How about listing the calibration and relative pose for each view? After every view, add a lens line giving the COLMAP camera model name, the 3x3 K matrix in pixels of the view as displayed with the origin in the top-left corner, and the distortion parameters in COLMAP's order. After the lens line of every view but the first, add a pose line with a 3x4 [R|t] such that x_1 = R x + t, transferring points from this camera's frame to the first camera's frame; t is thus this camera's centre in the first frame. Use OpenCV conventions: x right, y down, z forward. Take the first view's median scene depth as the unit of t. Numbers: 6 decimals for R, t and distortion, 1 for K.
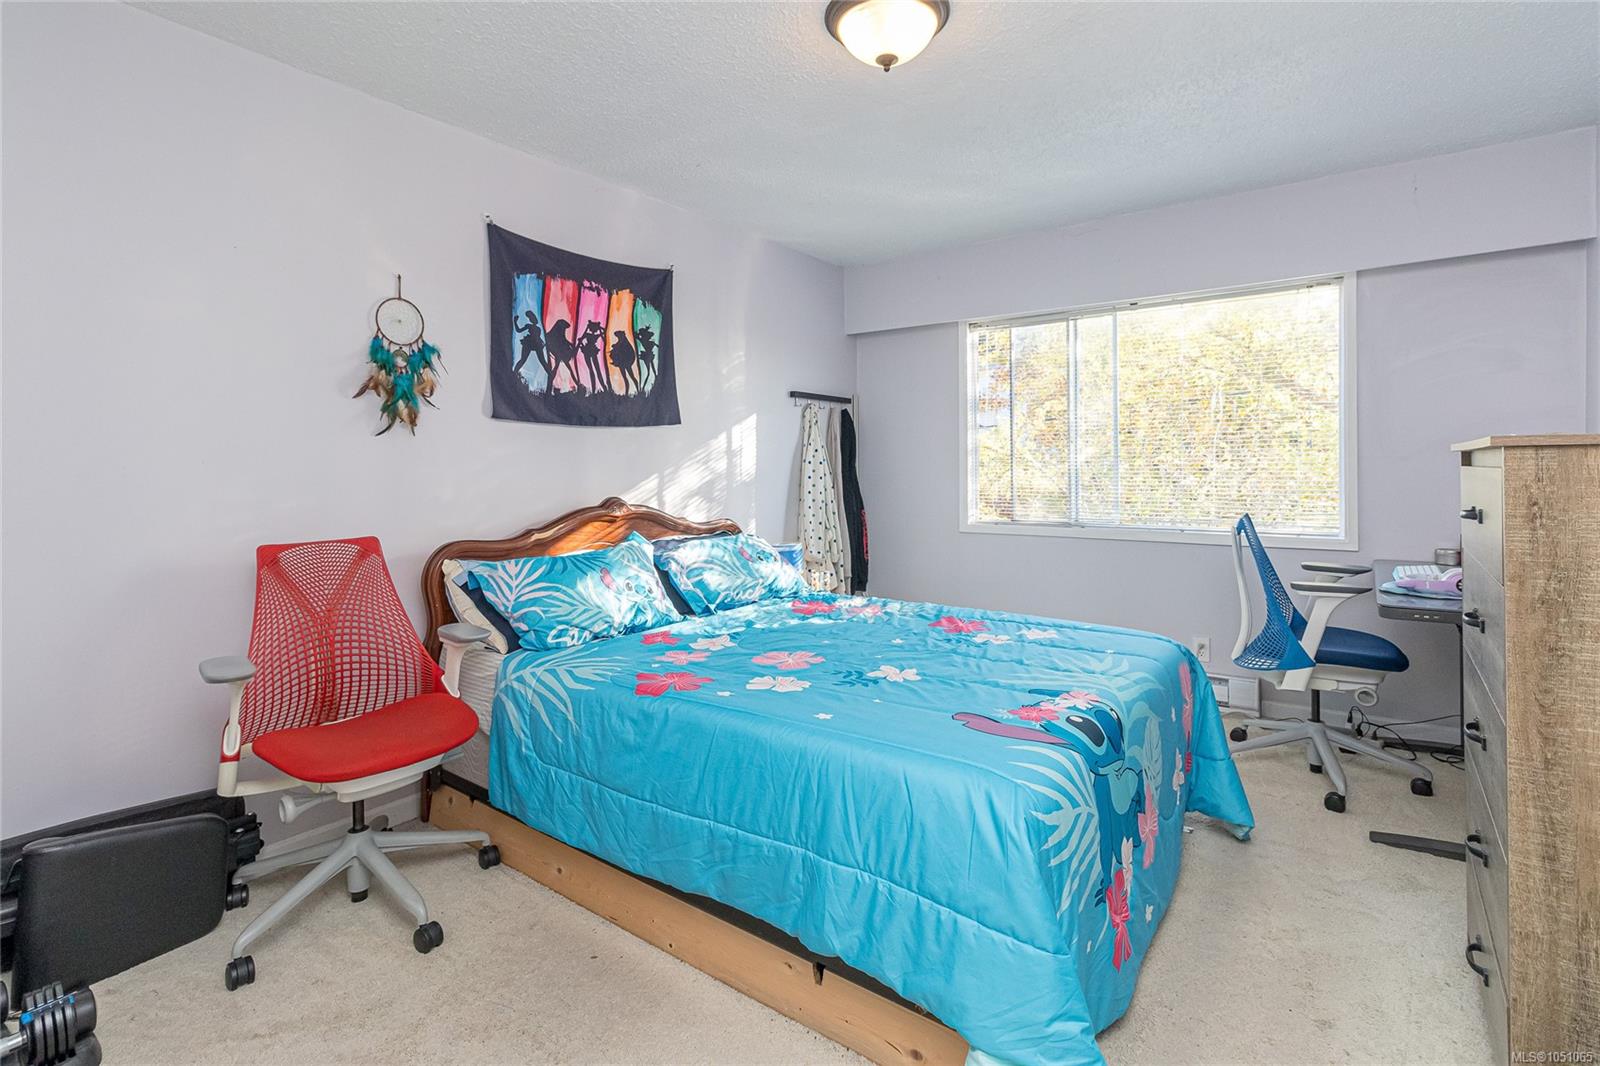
lens RADIAL K [[750.0, 0, 806.6], [0, 750.0, 490.4], [0, 0, 1]] dist [0.001806, -0.000142]
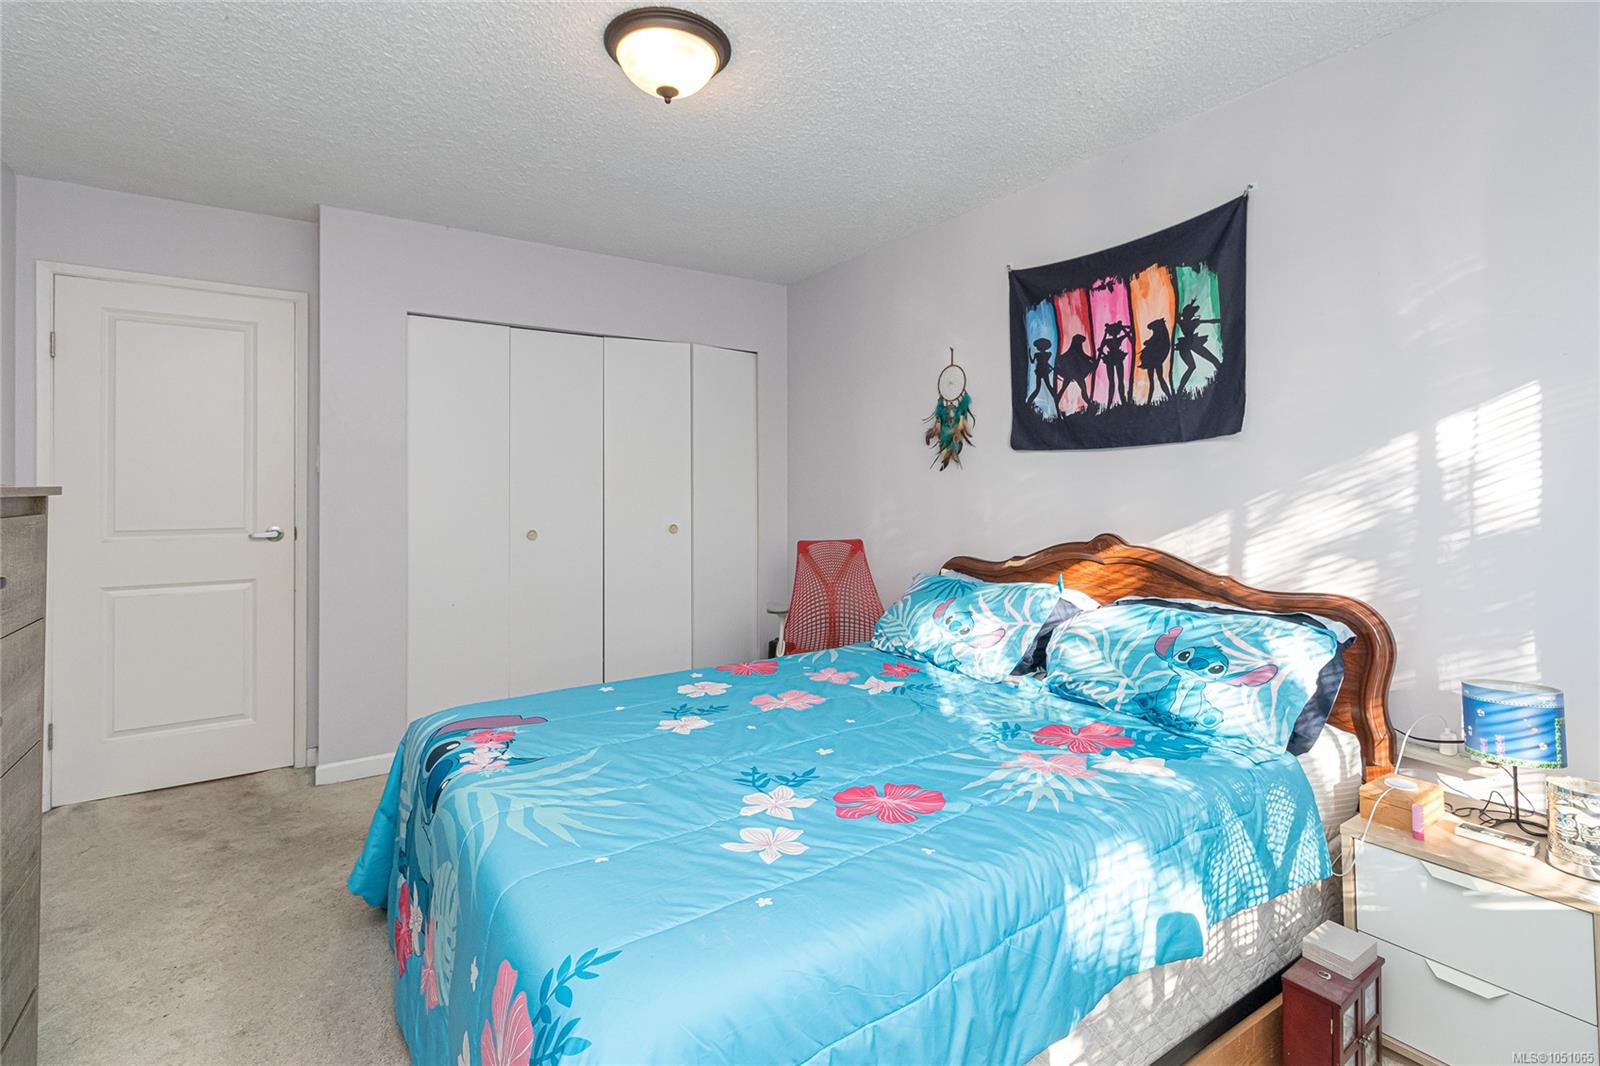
lens RADIAL K [[750.0, 0, 806.6], [0, 750.0, 490.4], [0, 0, 1]] dist [0.001806, -0.000142]
pose [[-0.331806, 0.003027, -0.943343, 0.624009], [-0.035619, 0.999242, 0.015735, -0.039979], [0.942675, 0.038822, -0.331447, 0.969600]]
